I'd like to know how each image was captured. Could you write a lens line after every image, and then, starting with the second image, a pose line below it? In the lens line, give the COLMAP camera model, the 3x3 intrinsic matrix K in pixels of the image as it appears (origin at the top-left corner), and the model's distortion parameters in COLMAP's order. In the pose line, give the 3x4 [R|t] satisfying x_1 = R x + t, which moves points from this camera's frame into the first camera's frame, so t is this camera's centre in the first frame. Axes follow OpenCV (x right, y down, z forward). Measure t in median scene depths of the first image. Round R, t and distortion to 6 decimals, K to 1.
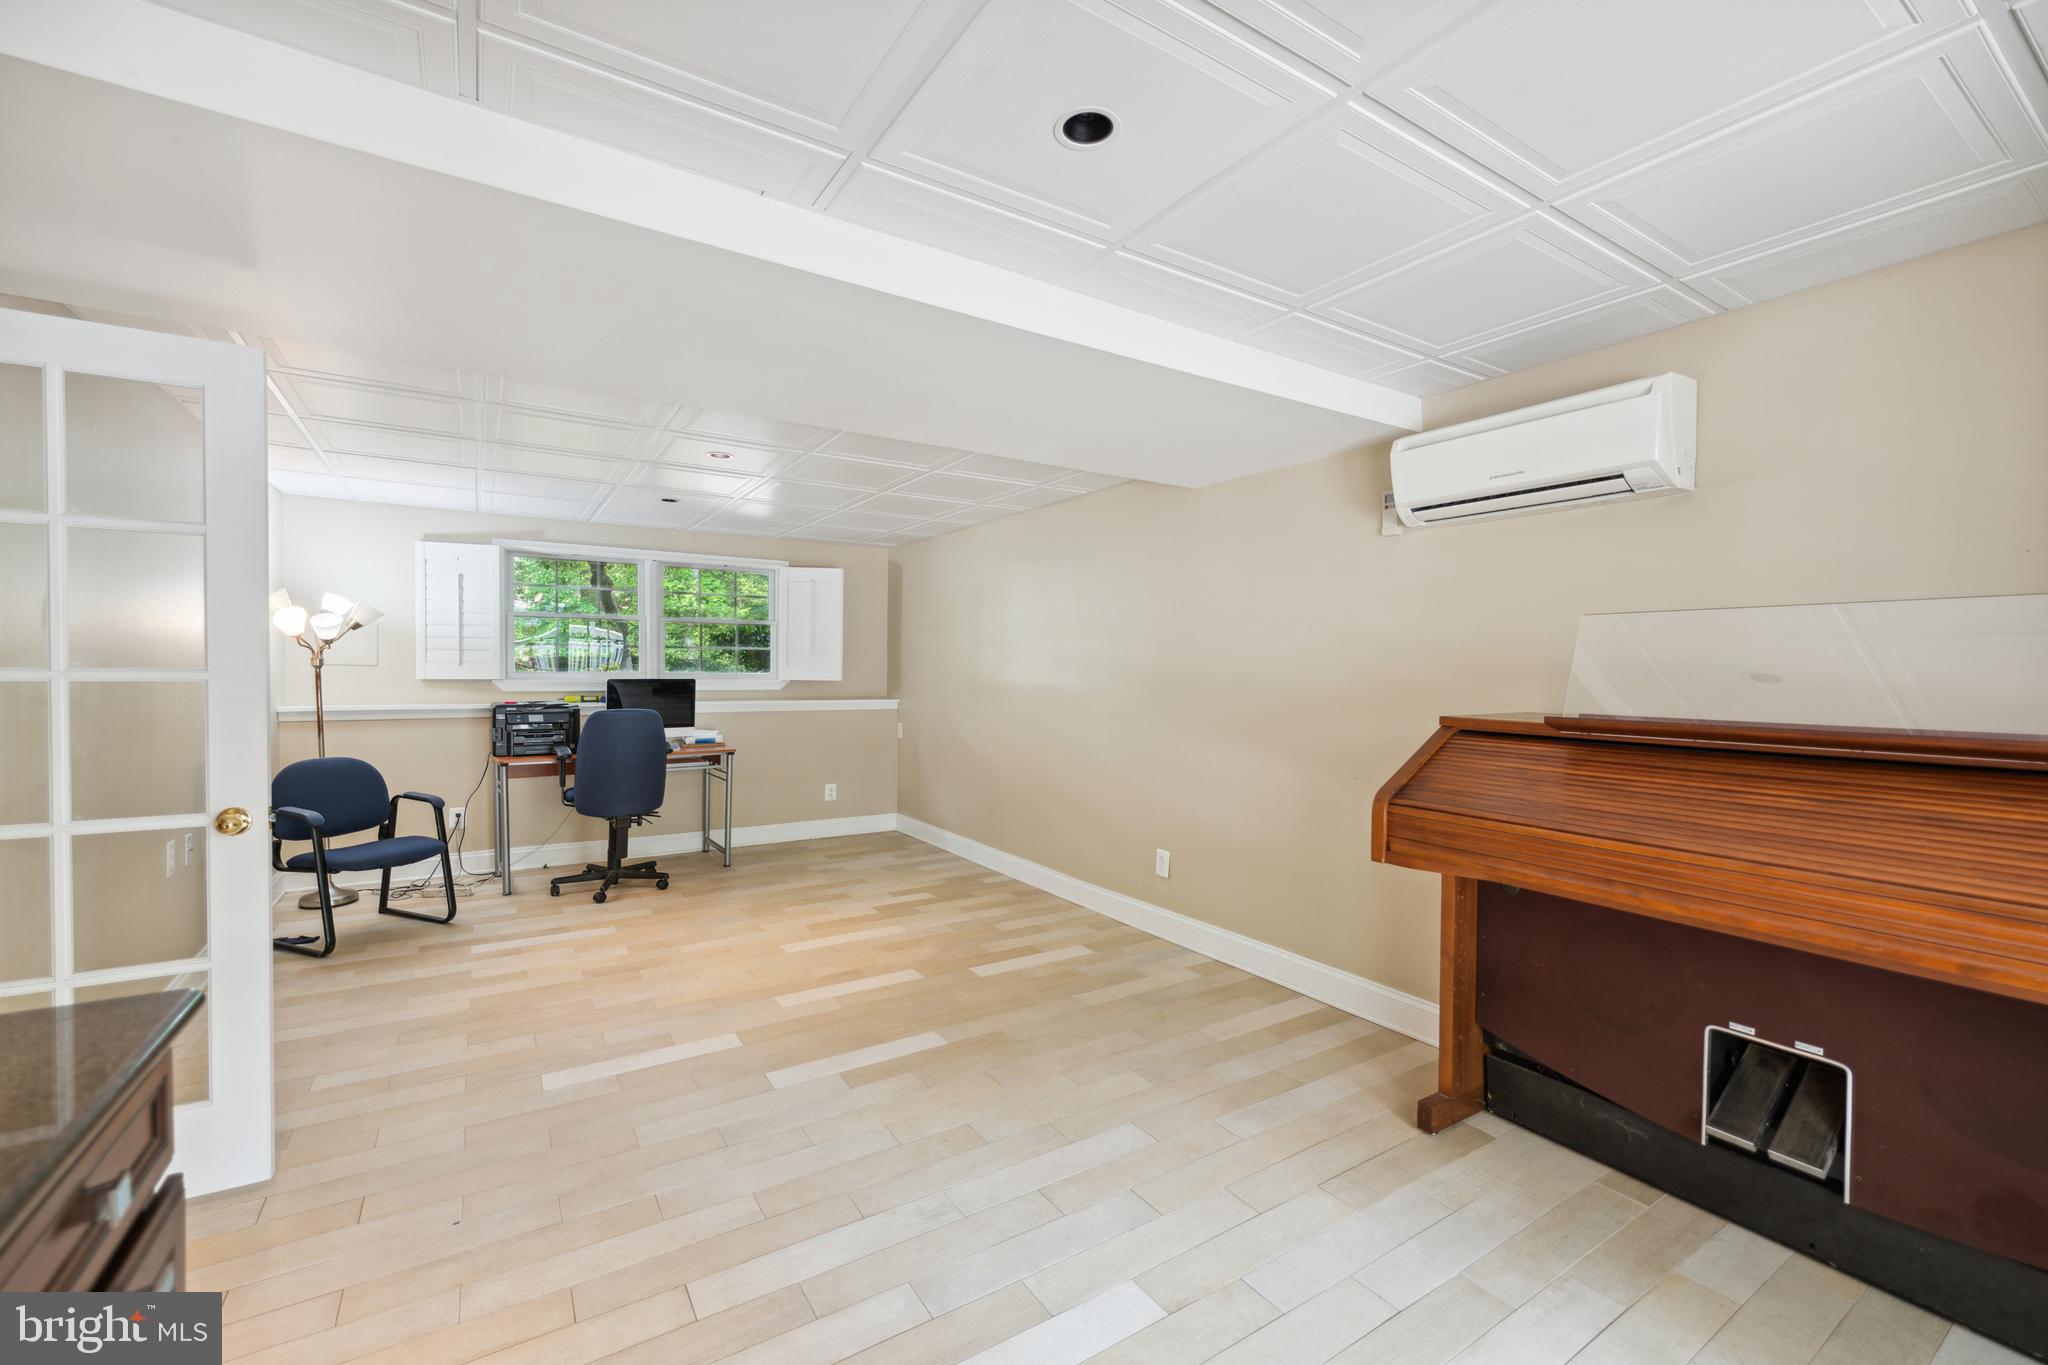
lens RADIAL K [[821.7, 0, 1020.8], [0, 821.7, 688.4], [0, 0, 1]] dist [0.000188, 0.000204]
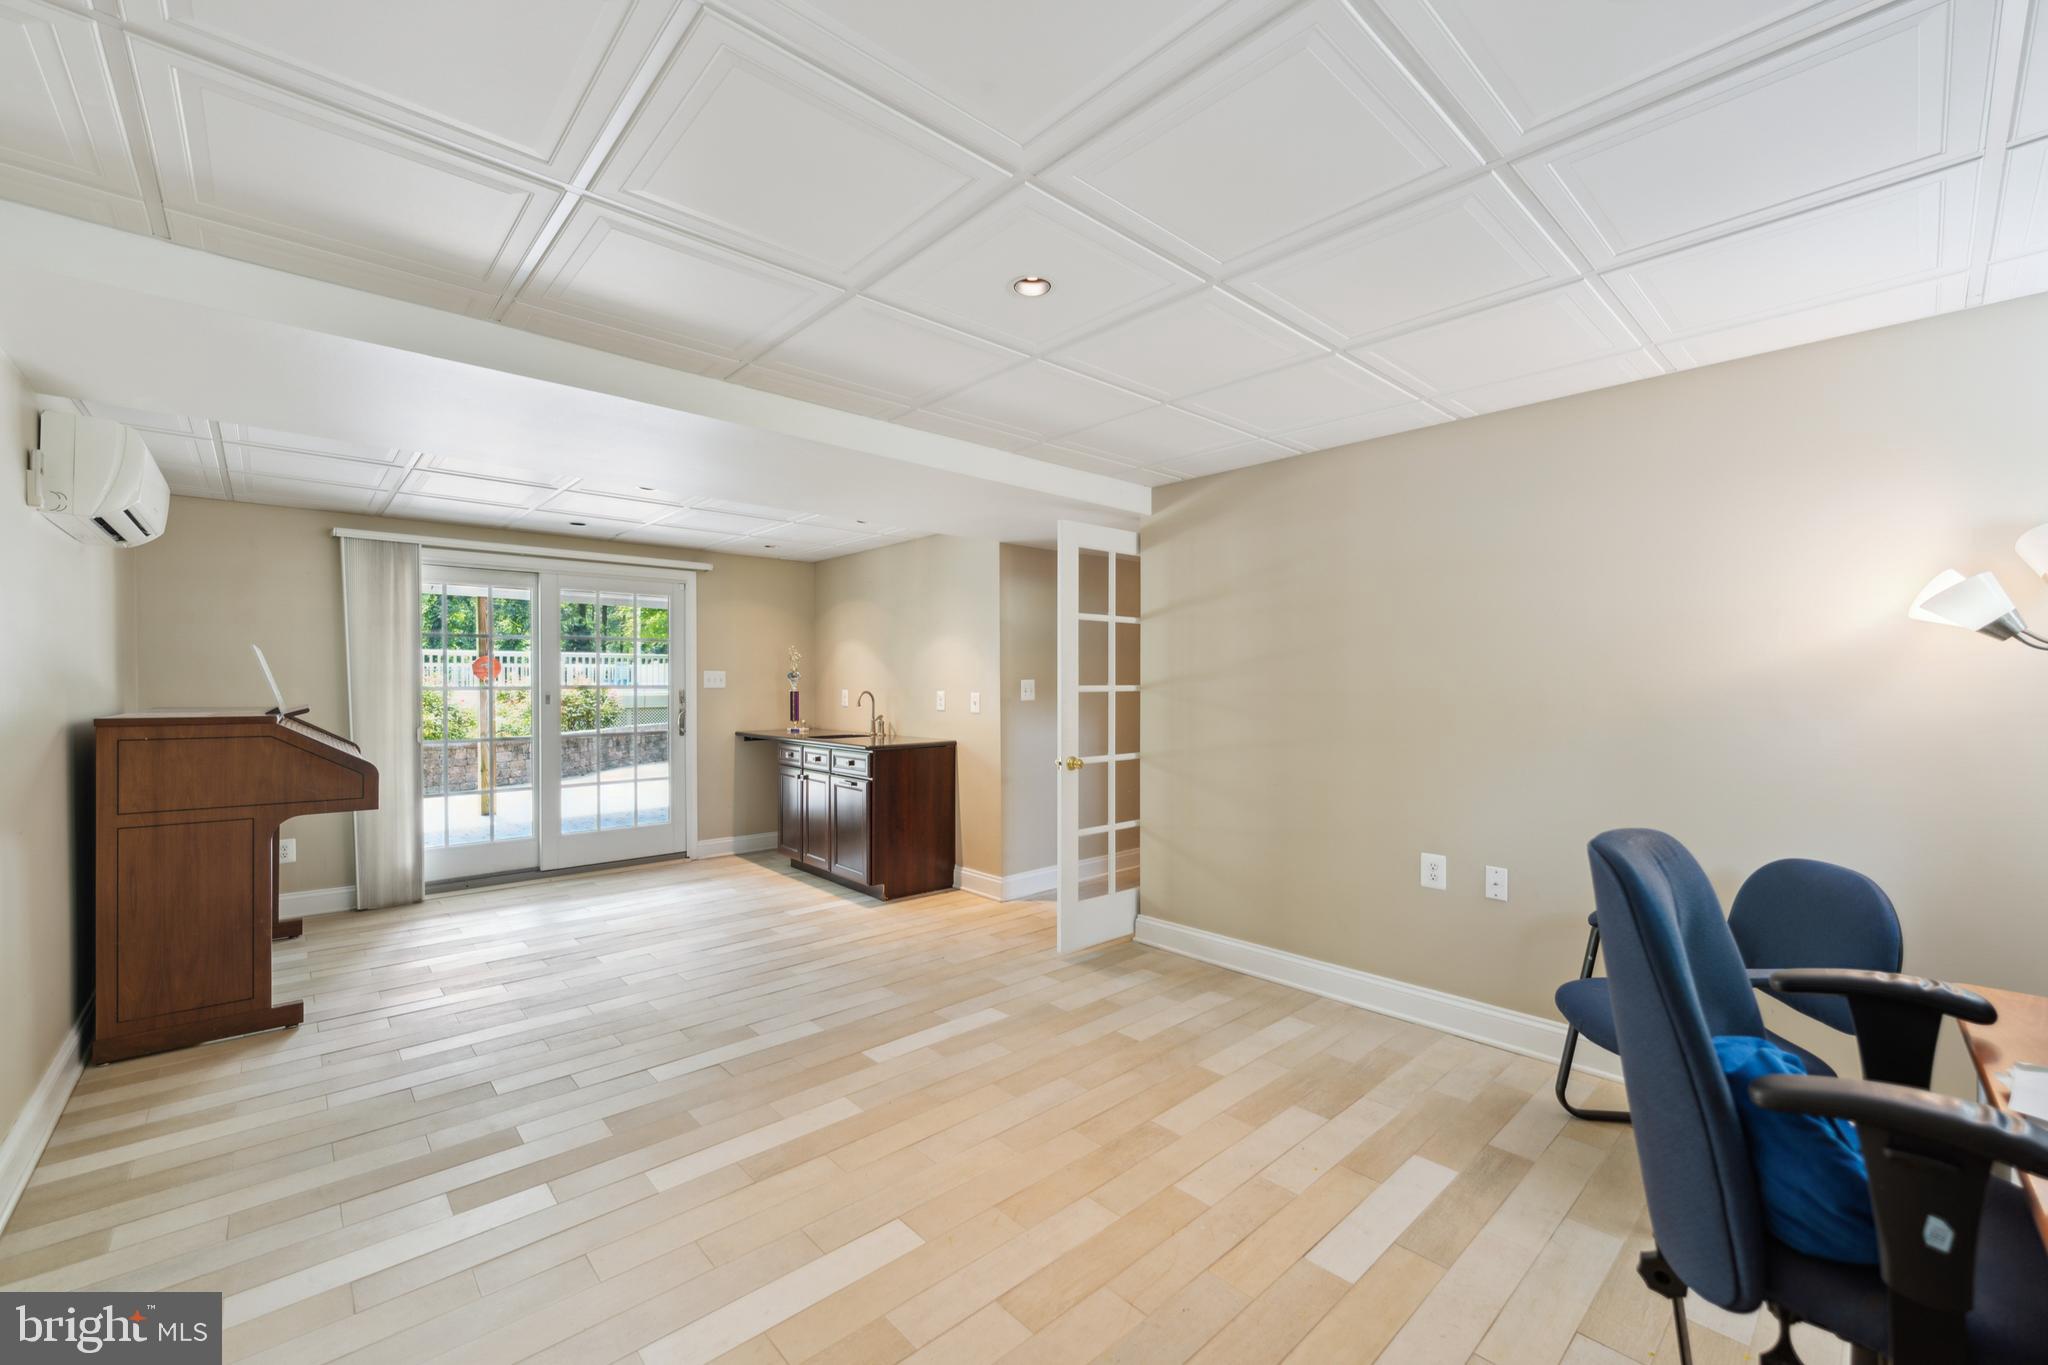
lens RADIAL K [[821.7, 0, 1020.8], [0, 821.7, 688.4], [0, 0, 1]] dist [0.000188, 0.000204]
pose [[-0.986065, -0.004308, -0.166302, -0.320233], [-0.009145, 0.999557, 0.028334, -0.043827], [0.166107, 0.029460, -0.985668, 1.791501]]
